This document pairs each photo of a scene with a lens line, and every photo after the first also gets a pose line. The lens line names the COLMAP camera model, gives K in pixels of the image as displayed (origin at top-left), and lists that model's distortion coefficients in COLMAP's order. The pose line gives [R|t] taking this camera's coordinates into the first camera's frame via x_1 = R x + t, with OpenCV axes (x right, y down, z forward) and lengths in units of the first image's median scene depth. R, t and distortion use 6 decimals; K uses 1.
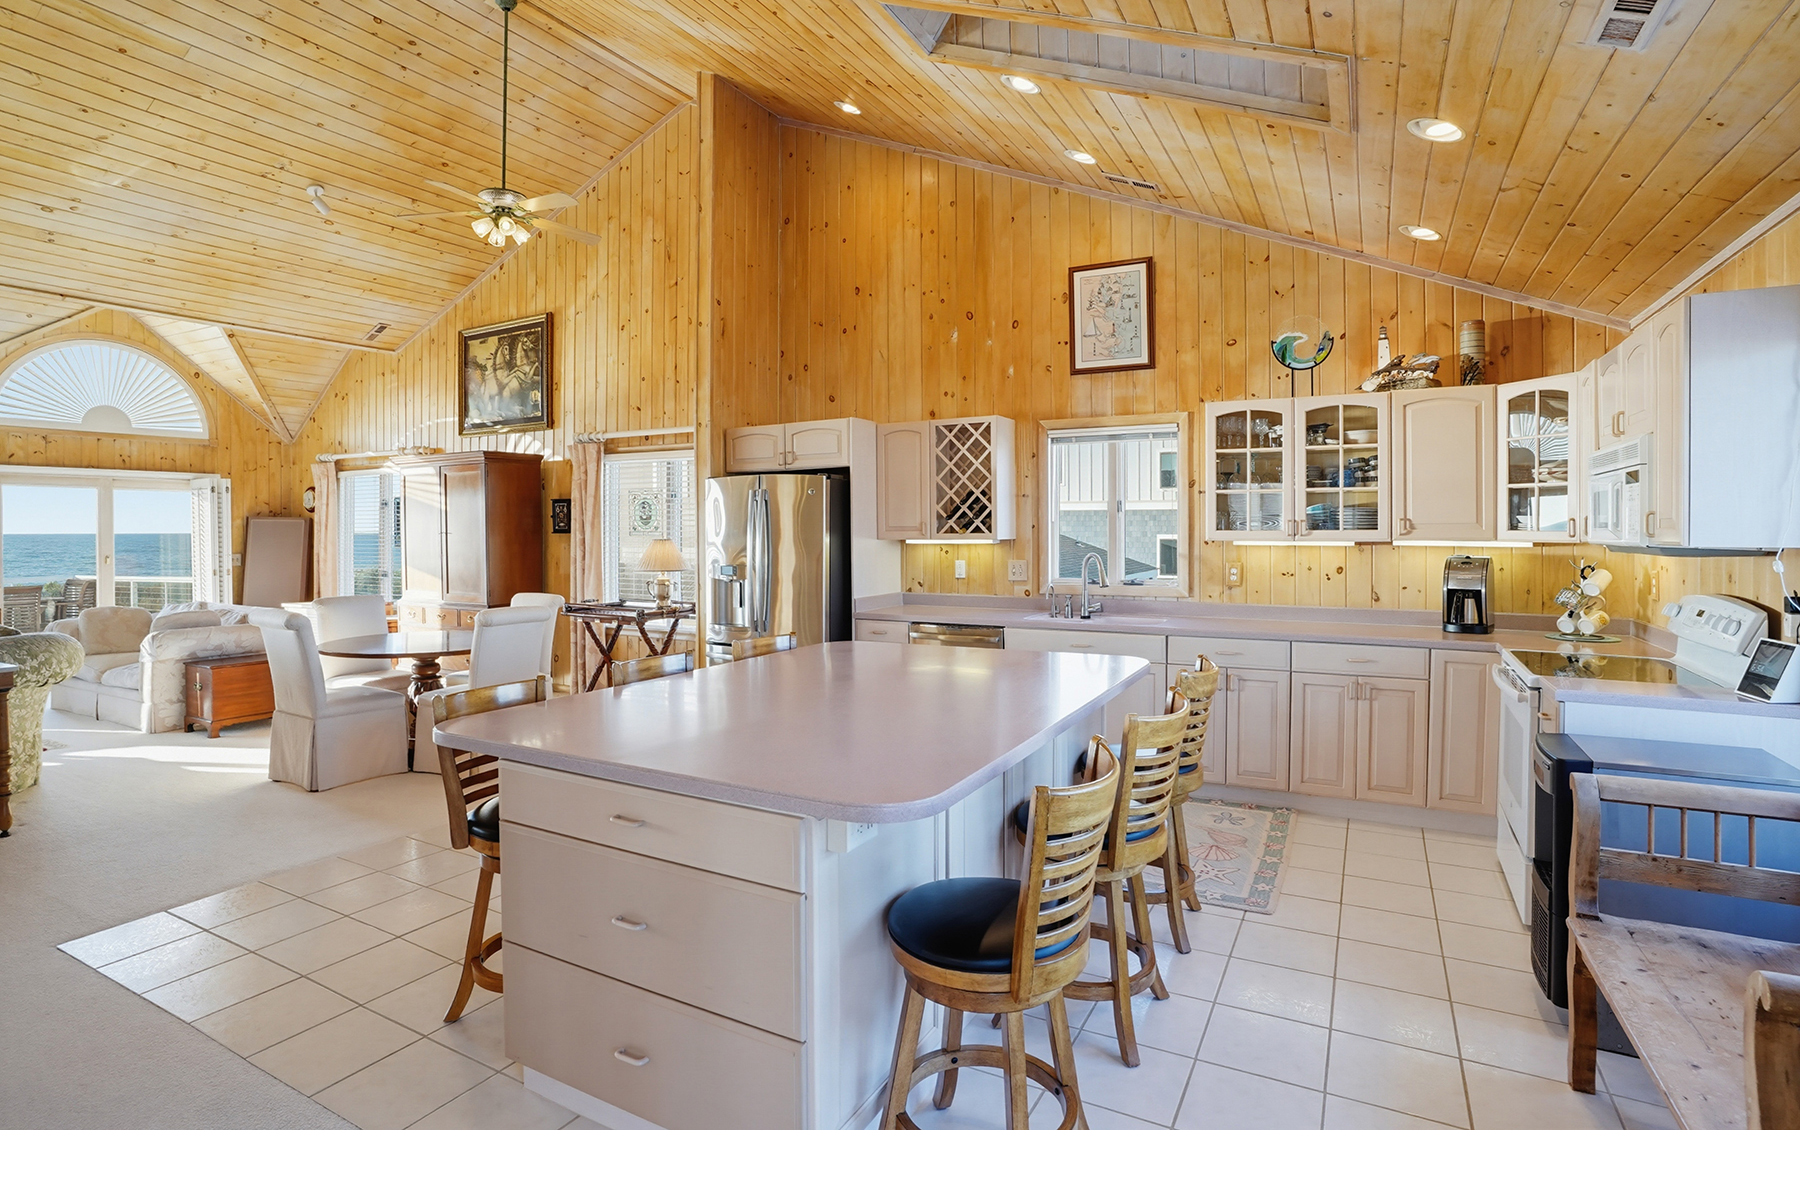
lens RADIAL K [[890.5, 0, 885.6], [0, 890.5, 531.7], [0, 0, 1]] dist [-0.080859, 0.036848]
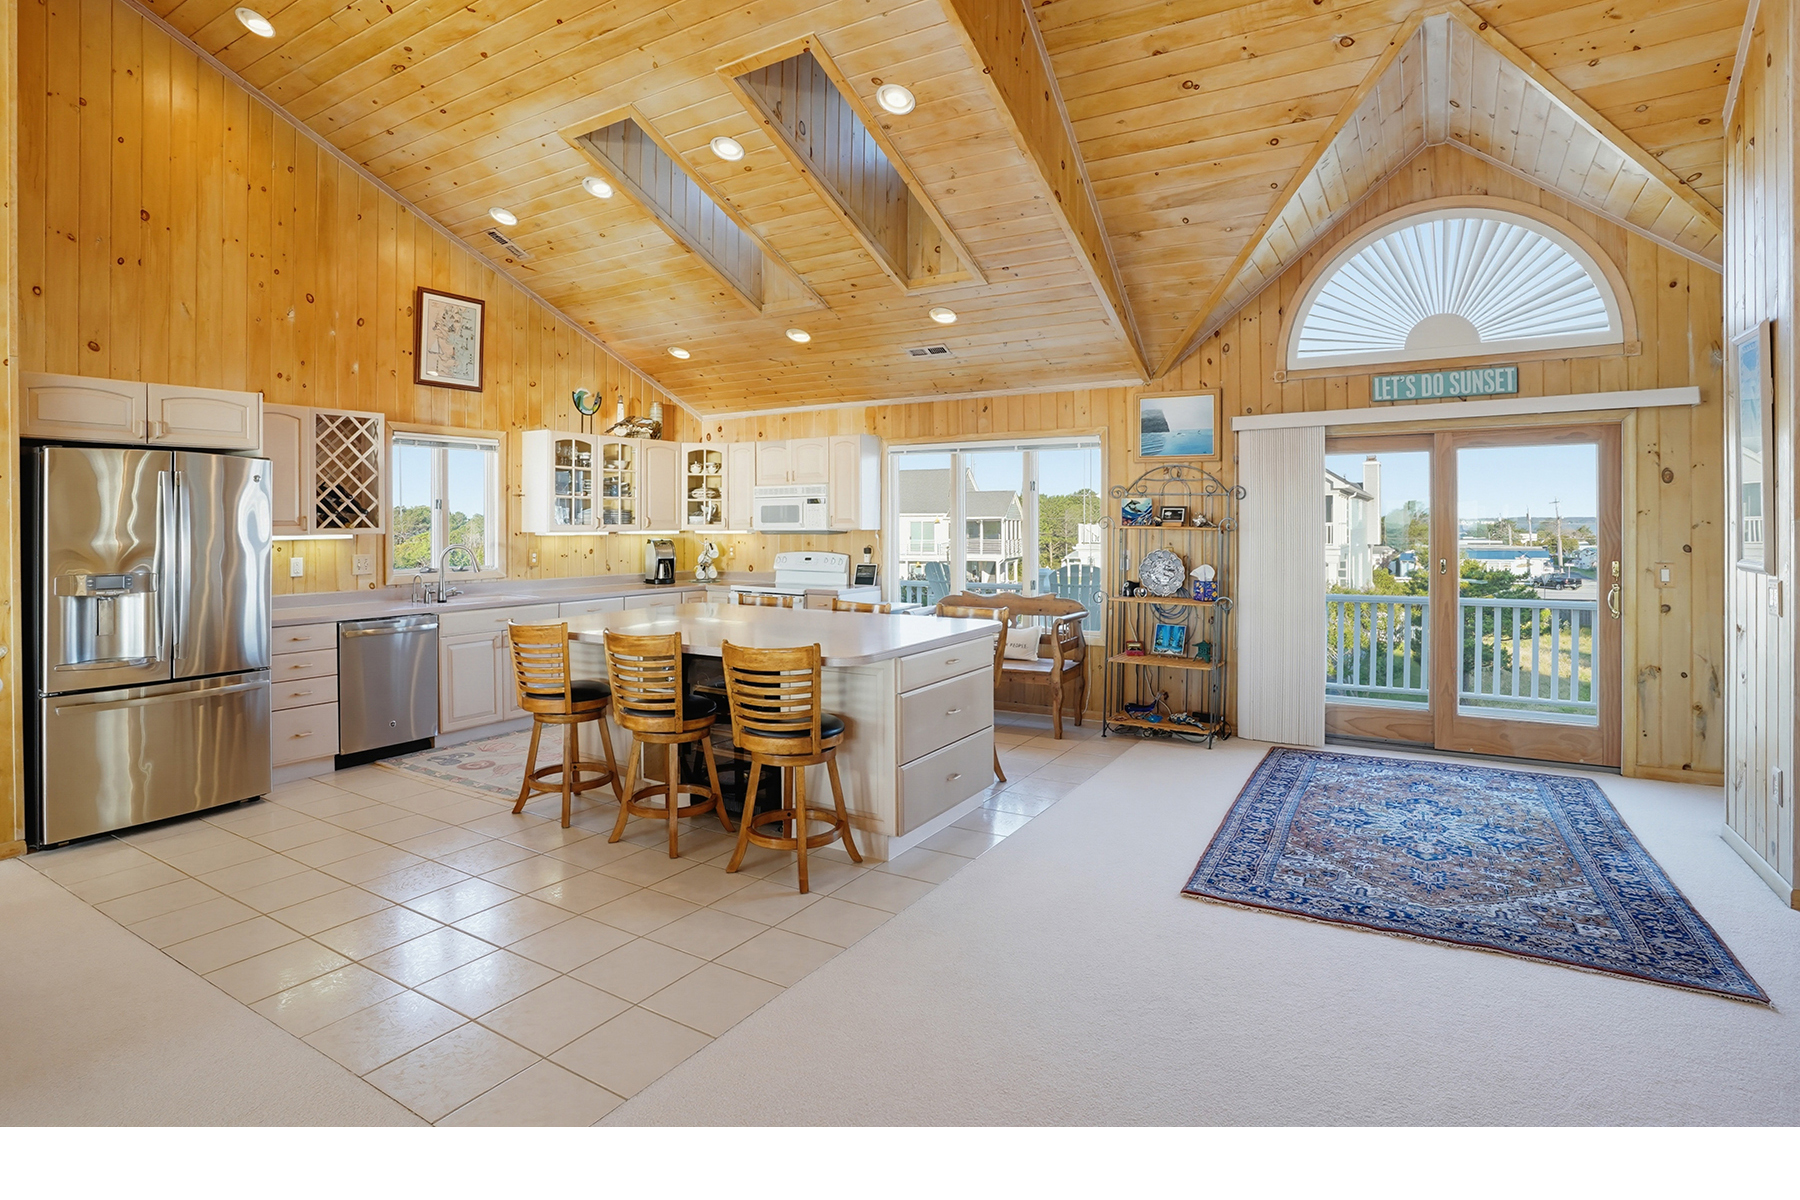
lens RADIAL K [[900.6, 0, 885.6], [0, 900.6, 518.7], [0, 0, 1]] dist [-0.083159, 0.039562]
pose [[0.057761, 0.006852, 0.998307, -0.807006], [0.006667, 0.999952, -0.007249, 0.002334], [-0.998308, 0.007074, 0.057713, 0.338173]]
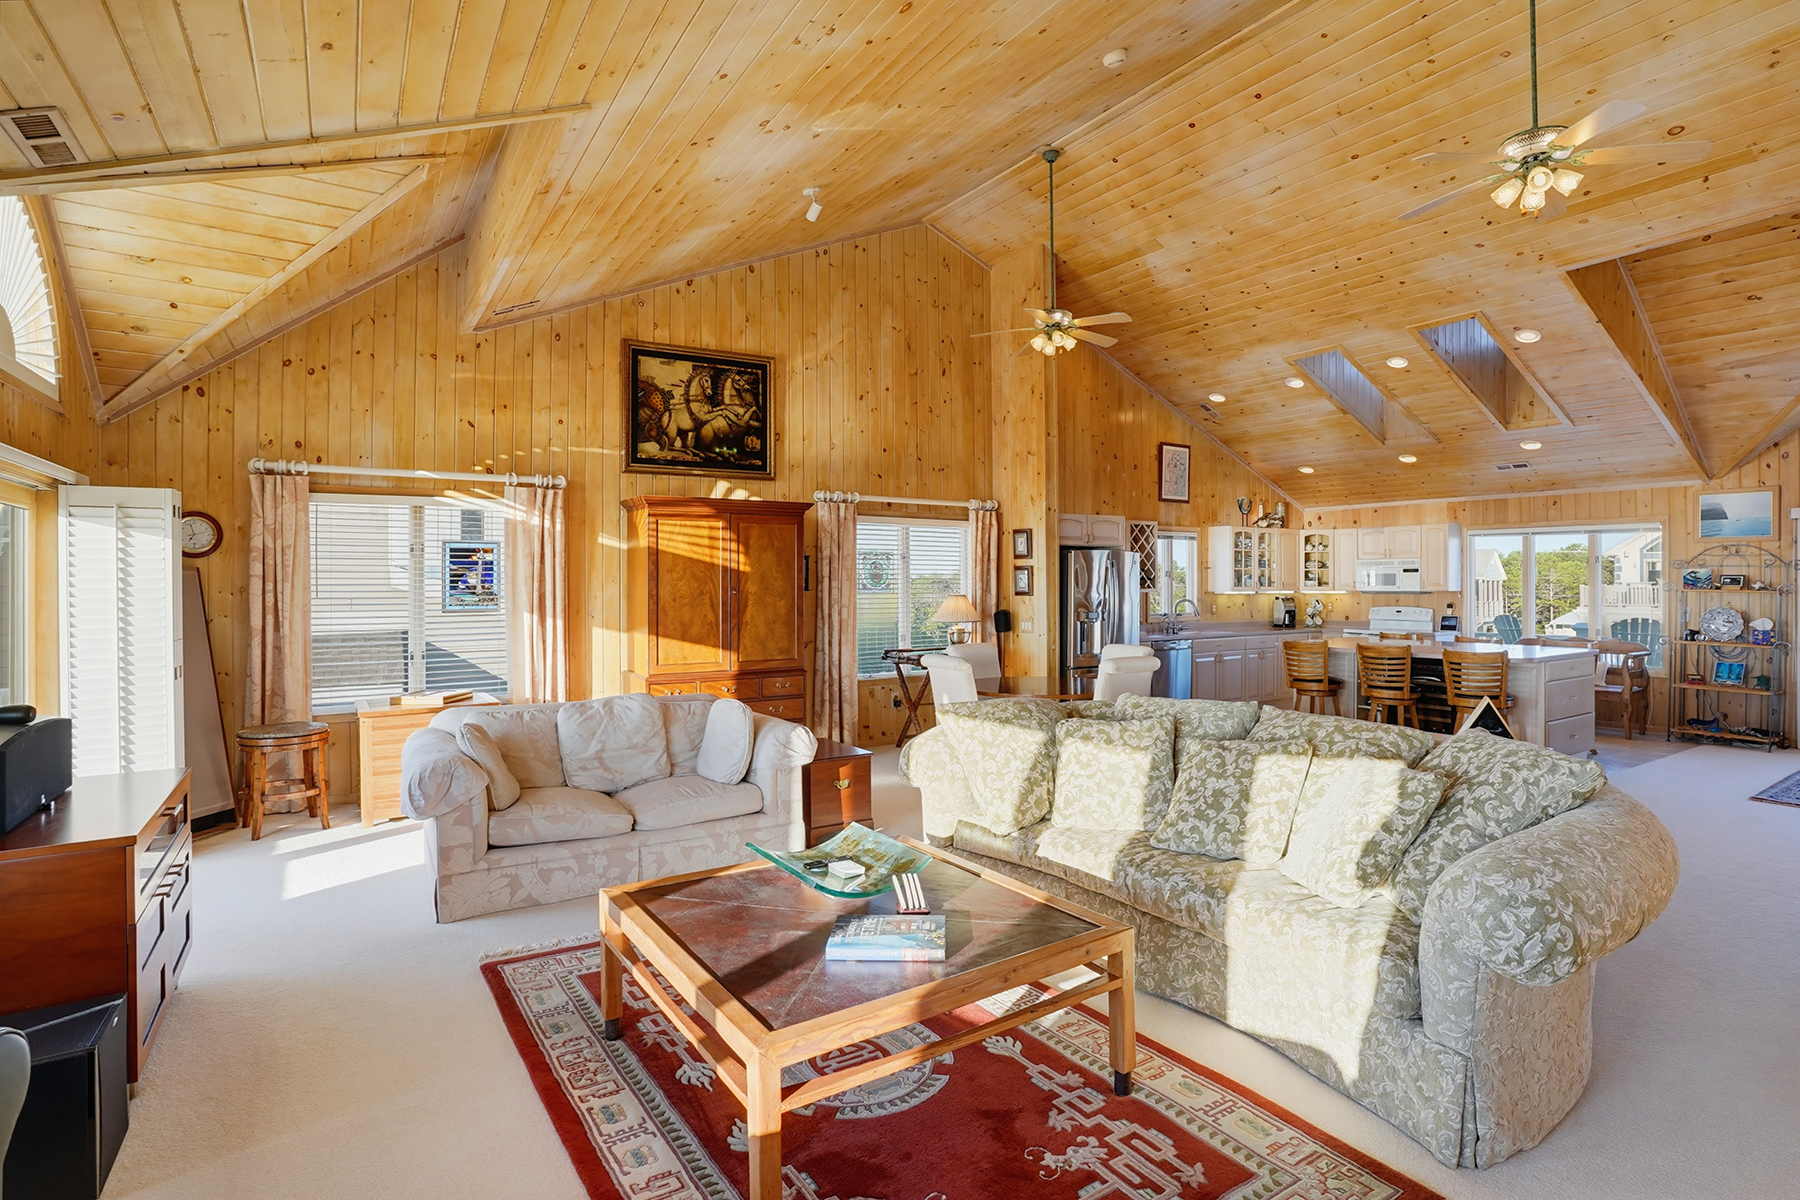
lens RADIAL K [[894.8, 0, 905.6], [0, 894.8, 578.9], [0, 0, 1]] dist [-0.079478, 0.040065]
pose [[0.474456, 0.006481, 0.880256, -1.558398], [0.003693, 0.999949, -0.009352, -0.003122], [-0.880272, 0.007688, 0.474408, 0.566881]]
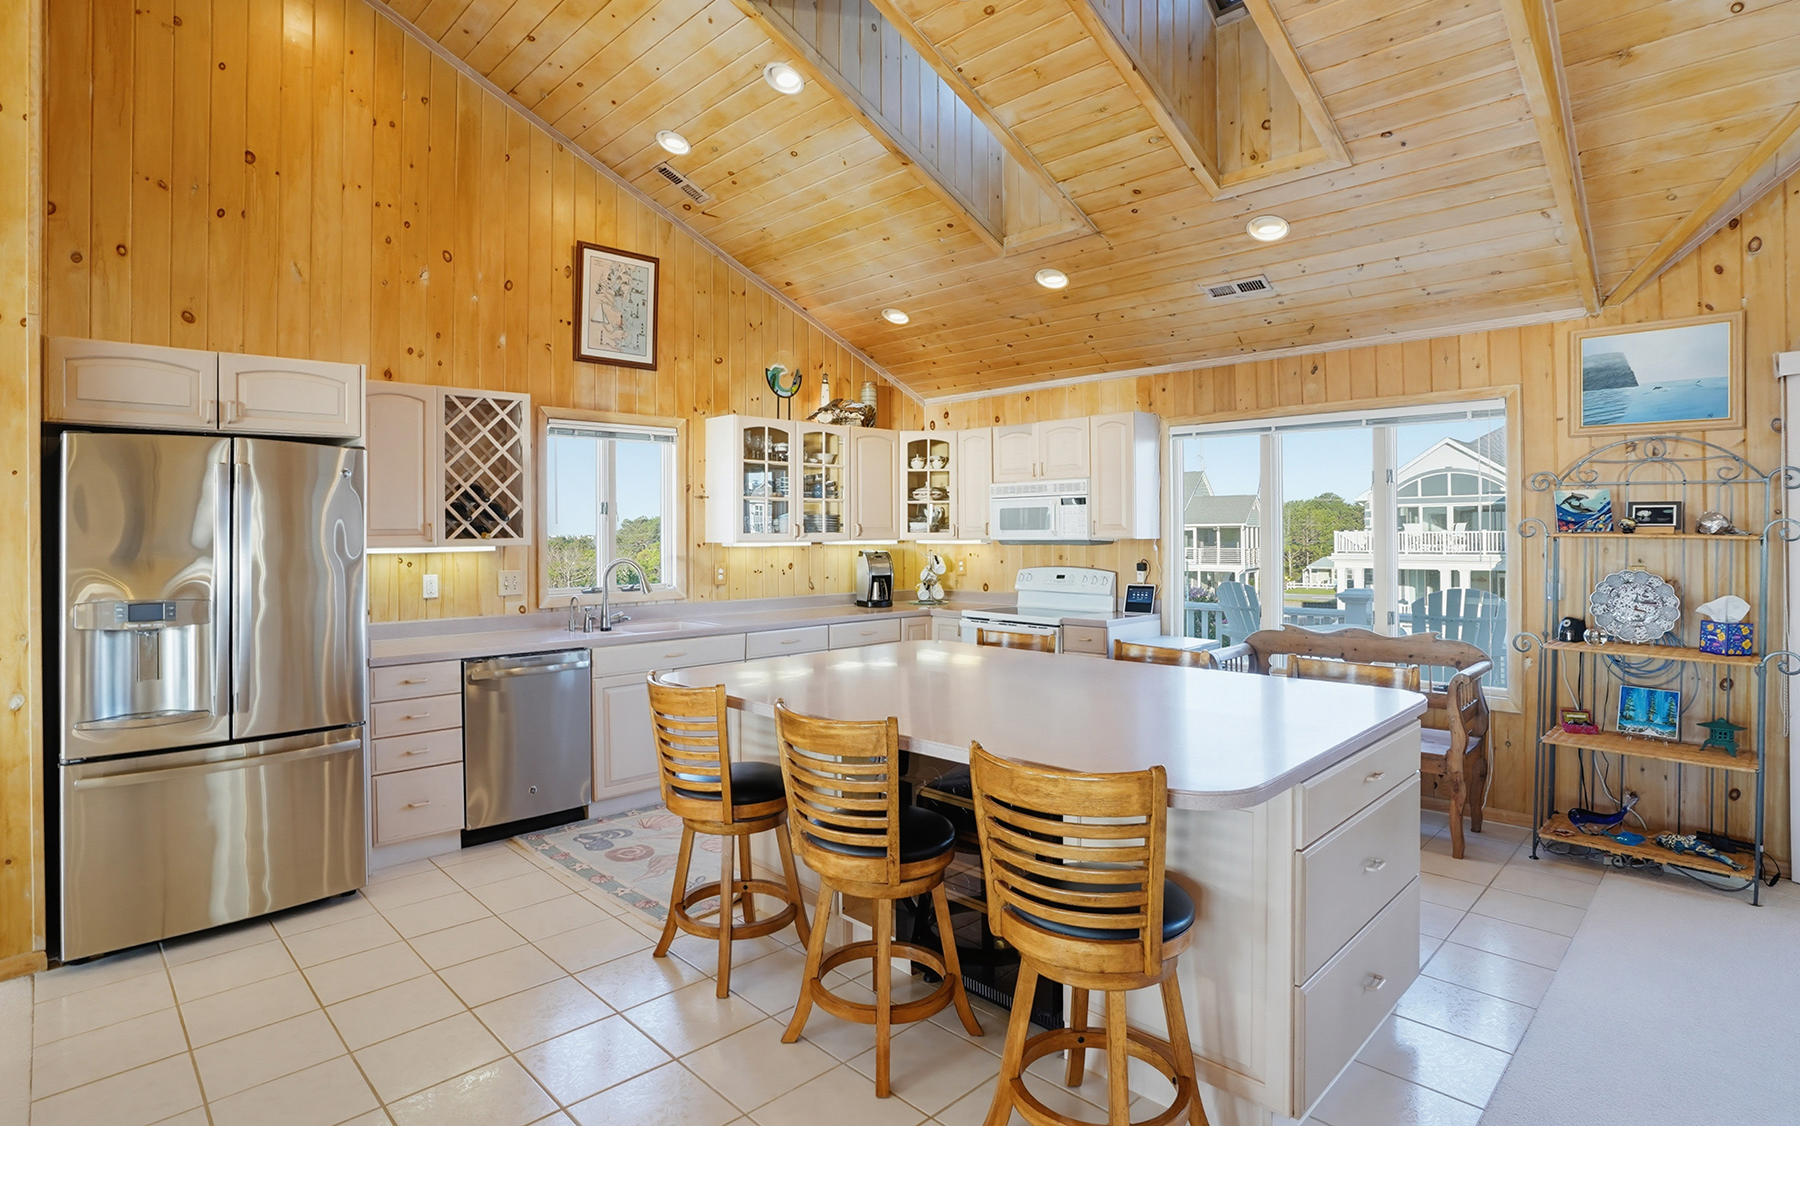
lens RADIAL K [[900.6, 0, 885.6], [0, 900.6, 518.7], [0, 0, 1]] dist [-0.083159, 0.039562]
pose [[0.294522, 0.014215, 0.955539, -0.527111], [0.008595, 0.999810, -0.017522, 0.001303], [-0.955606, 0.013374, 0.294343, 0.417684]]
